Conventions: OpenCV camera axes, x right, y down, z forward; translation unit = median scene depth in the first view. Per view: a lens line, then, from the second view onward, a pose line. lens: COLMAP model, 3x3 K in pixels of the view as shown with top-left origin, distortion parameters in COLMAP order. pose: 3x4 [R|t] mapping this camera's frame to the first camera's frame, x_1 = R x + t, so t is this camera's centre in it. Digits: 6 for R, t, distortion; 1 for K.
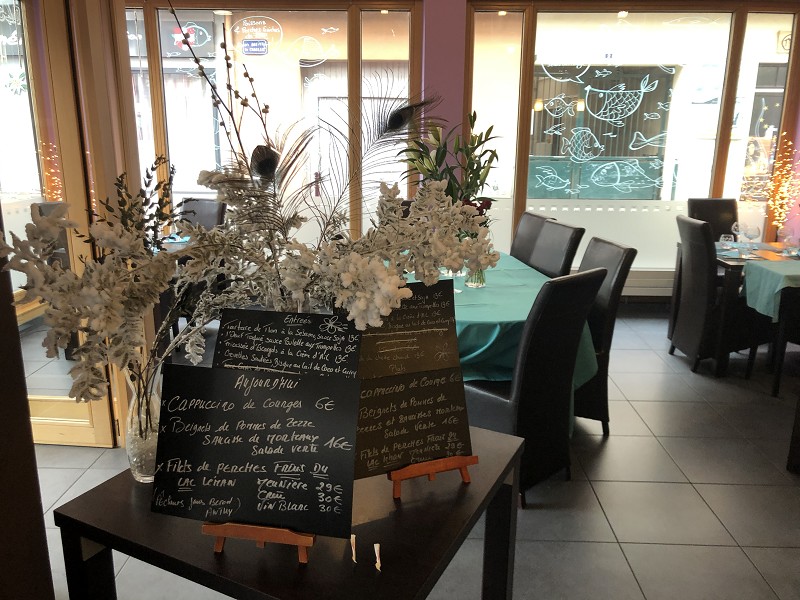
lens RADIAL K [[664.0, 0, 410.1], [0, 664.0, 285.7], [0, 0, 1]] dist [0.041162, 0.006053]
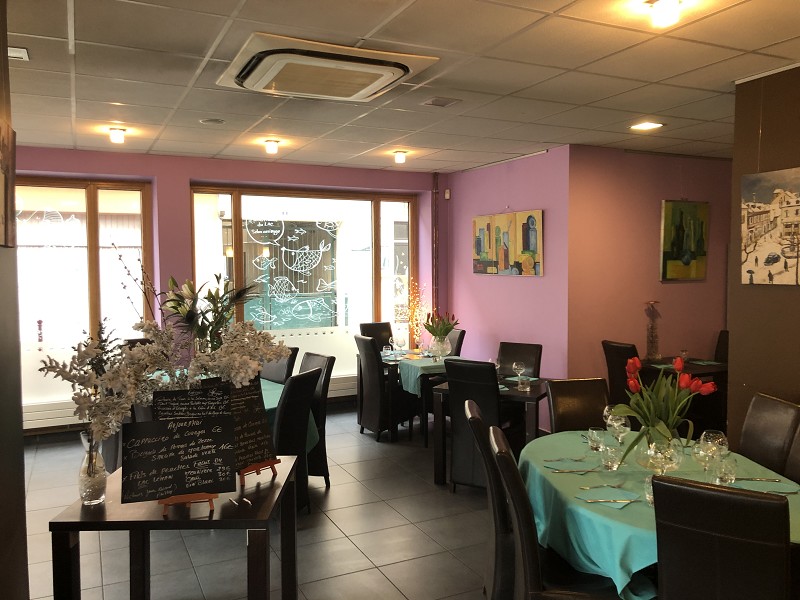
lens RADIAL K [[664.0, 0, 410.1], [0, 664.0, 285.7], [0, 0, 1]] dist [0.041162, 0.006053]
pose [[0.888467, -0.036452, 0.457490, -0.195523], [0.126528, 0.977663, -0.167825, 0.060835], [-0.441154, 0.206992, 0.873234, -0.437348]]
